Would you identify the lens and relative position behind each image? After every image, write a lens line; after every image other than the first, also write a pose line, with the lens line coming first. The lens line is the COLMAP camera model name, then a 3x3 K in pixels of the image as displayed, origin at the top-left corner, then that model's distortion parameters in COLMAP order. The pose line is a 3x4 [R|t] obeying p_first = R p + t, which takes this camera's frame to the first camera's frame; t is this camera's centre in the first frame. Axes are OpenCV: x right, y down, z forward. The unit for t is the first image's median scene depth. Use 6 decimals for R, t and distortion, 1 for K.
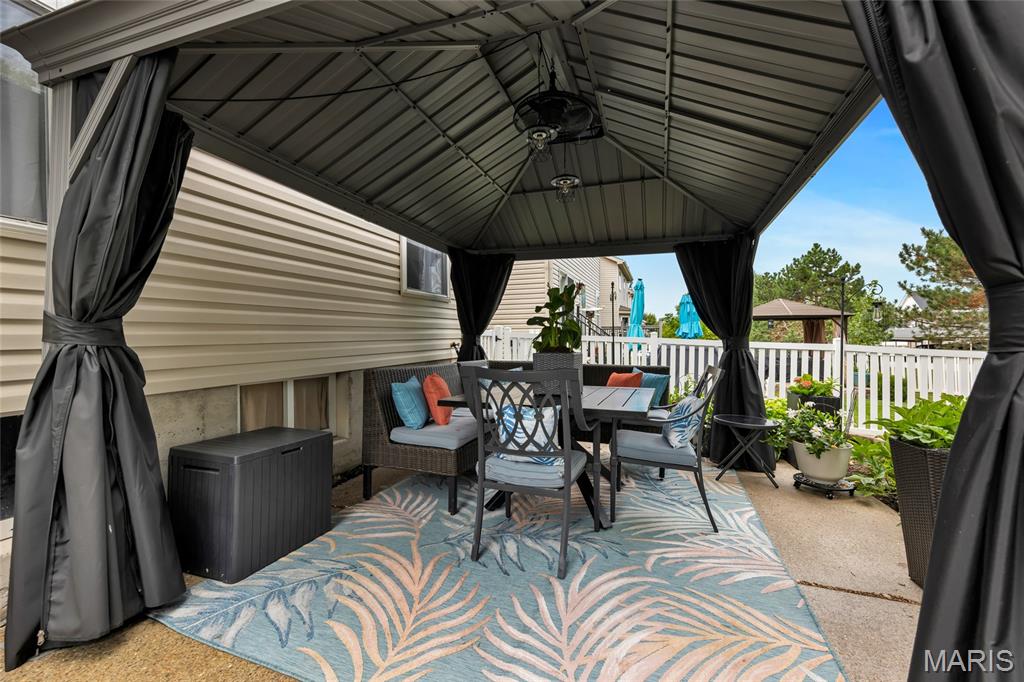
lens RADIAL K [[405.1, 0, 512.0], [0, 405.1, 341.0], [0, 0, 1]] dist [0.012286, 0.000071]
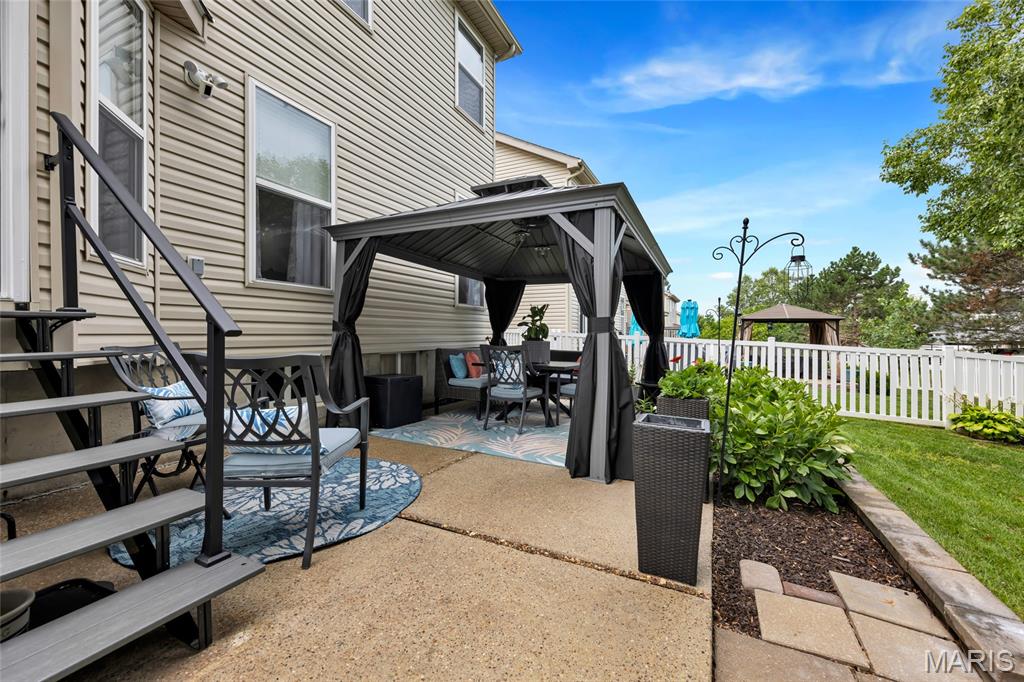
lens RADIAL K [[402.7, 0, 514.0], [0, 402.7, 339.2], [0, 0, 1]] dist [0.004638, -0.000189]
pose [[0.992367, 0.011945, -0.122738, 0.182423], [-0.012277, 0.999923, -0.001949, 0.019448], [0.122705, 0.003441, 0.992437, -0.651838]]
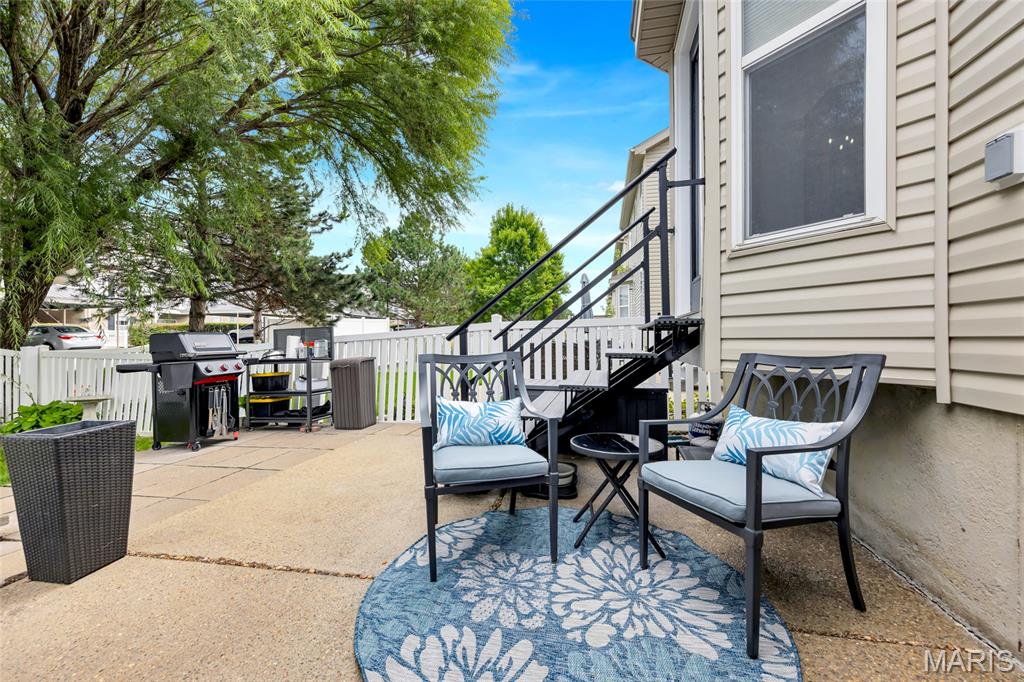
lens RADIAL K [[409.8, 0, 517.0], [0, 409.8, 337.5], [0, 0, 1]] dist [0.006655, -0.000312]
pose [[-0.992782, 0.012338, -0.119299, -0.518587], [0.010434, 0.999808, 0.016575, -0.013736], [0.119481, 0.015211, -0.992720, 1.479562]]
